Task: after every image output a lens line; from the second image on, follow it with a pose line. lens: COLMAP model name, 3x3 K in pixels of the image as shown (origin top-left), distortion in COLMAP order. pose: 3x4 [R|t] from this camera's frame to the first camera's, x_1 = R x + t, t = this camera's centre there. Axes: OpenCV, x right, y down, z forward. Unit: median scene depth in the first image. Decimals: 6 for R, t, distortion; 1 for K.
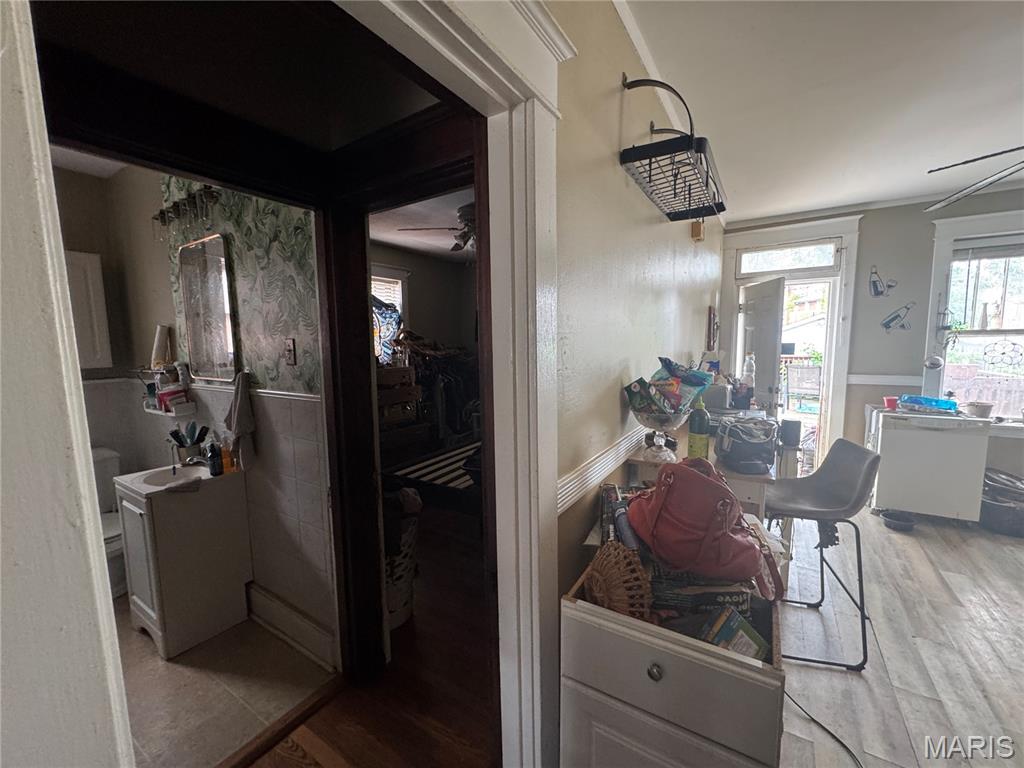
lens RADIAL K [[411.9, 0, 509.3], [0, 411.9, 383.3], [0, 0, 1]] dist [-0.004347, -0.000502]
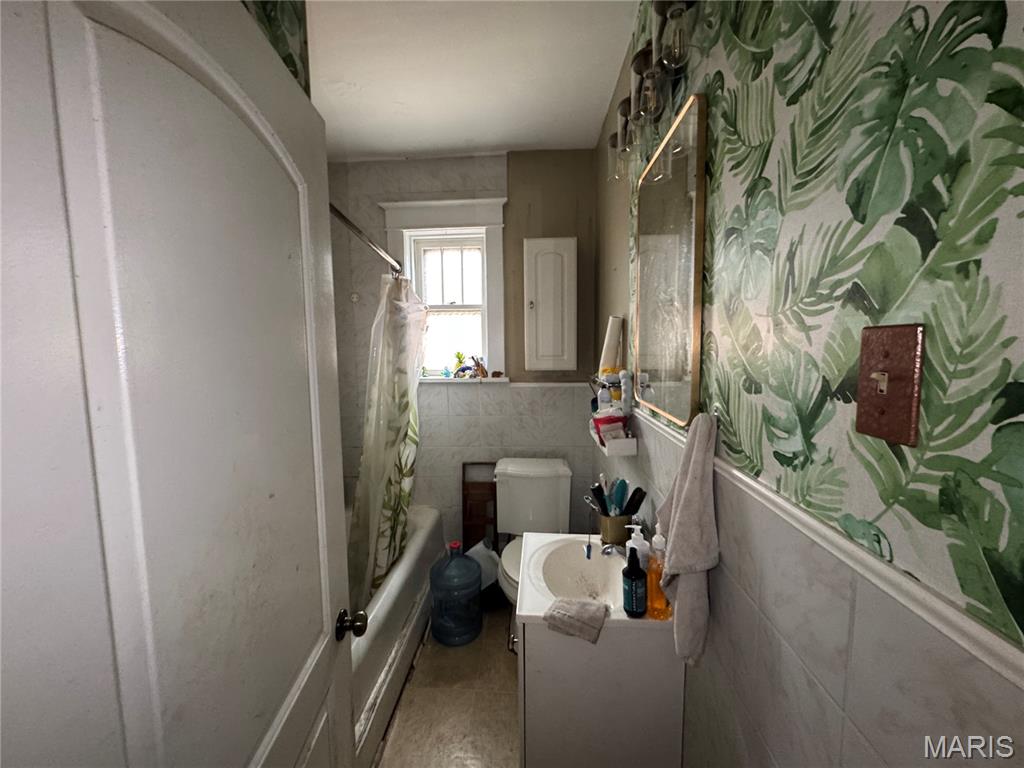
lens RADIAL K [[411.9, 0, 509.9], [0, 411.9, 381.5], [0, 0, 1]] dist [-0.004347, -0.000502]
pose [[0.481145, 0.088075, -0.872205, -0.406101], [-0.093411, 0.994427, 0.048888, -0.063905], [0.871650, 0.057952, 0.486691, 0.658121]]
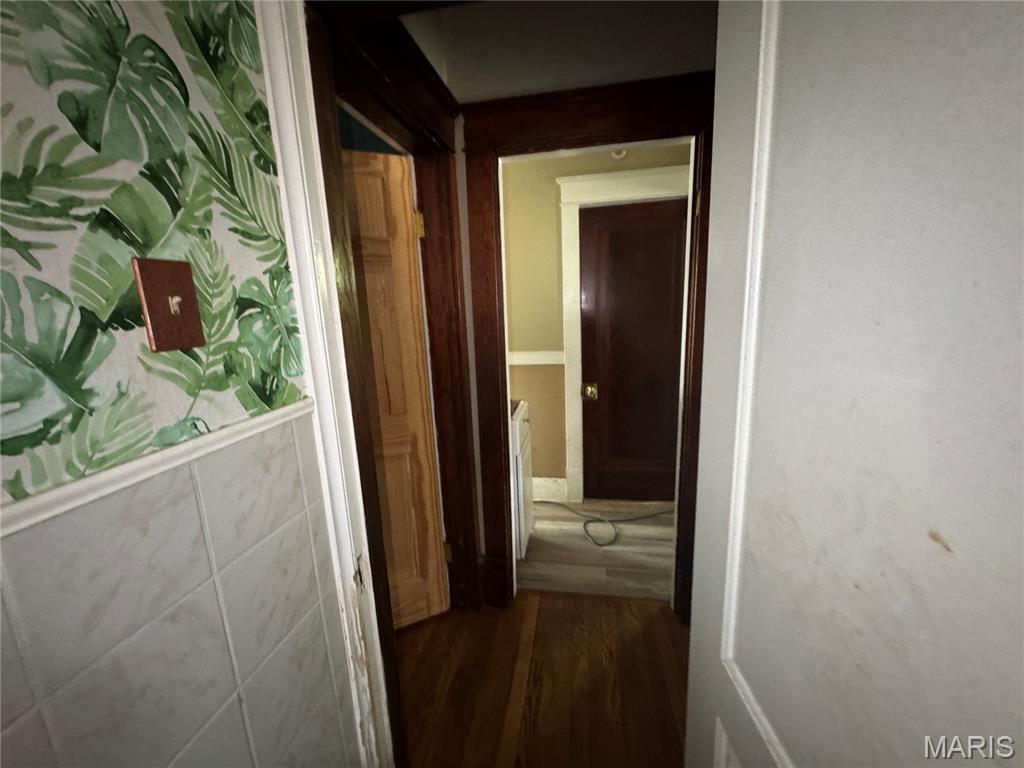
lens RADIAL K [[411.9, 0, 511.4], [0, 411.9, 386.2], [0, 0, 1]] dist [-0.004347, -0.000502]
pose [[-0.381930, -0.150071, 0.911926, -0.845717], [0.149794, 0.963629, 0.221316, -0.045402], [-0.911971, 0.221128, -0.345559, 0.831613]]
